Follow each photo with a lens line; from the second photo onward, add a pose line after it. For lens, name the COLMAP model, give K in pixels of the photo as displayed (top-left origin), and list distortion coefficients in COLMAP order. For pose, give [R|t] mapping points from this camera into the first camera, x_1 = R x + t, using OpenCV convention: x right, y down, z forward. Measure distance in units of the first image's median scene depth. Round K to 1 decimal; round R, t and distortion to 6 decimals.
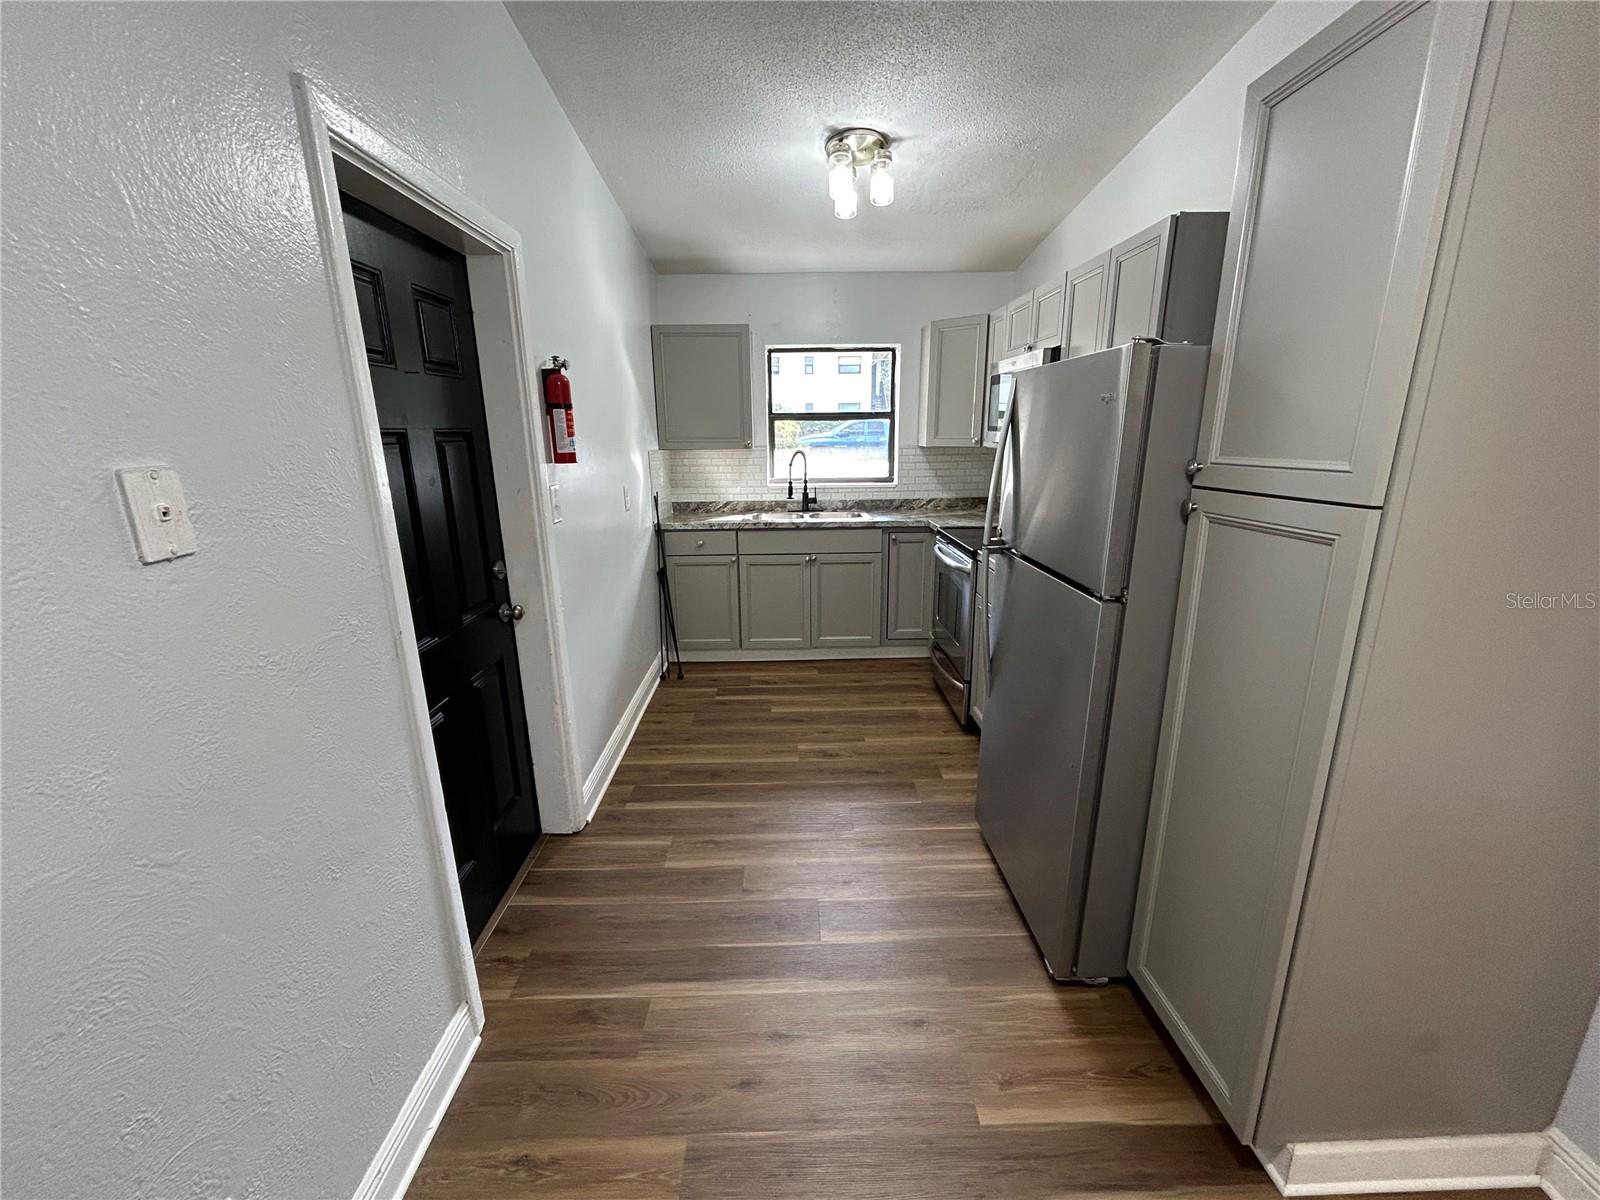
lens RADIAL K [[647.7, 0, 796.2], [0, 647.7, 599.2], [0, 0, 1]] dist [-0.001288, 0.001634]
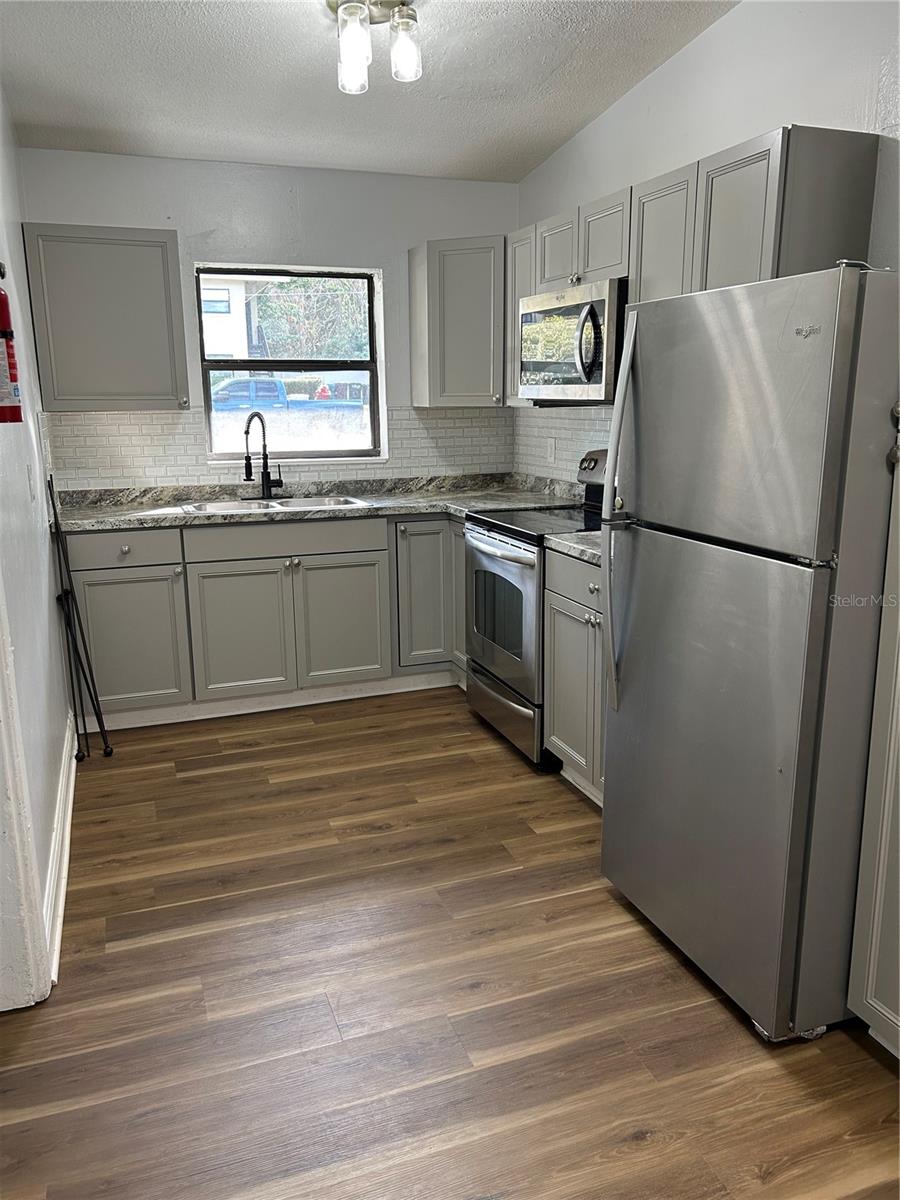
lens RADIAL K [[905.1, 0, 443.3], [0, 905.1, 596.9], [0, 0, 1]] dist [0.048490, -0.047256]
pose [[0.946456, -0.069347, 0.315297, -0.208424], [0.080828, 0.996452, -0.023467, 0.017059], [-0.312551, 0.047695, 0.948703, 0.008792]]
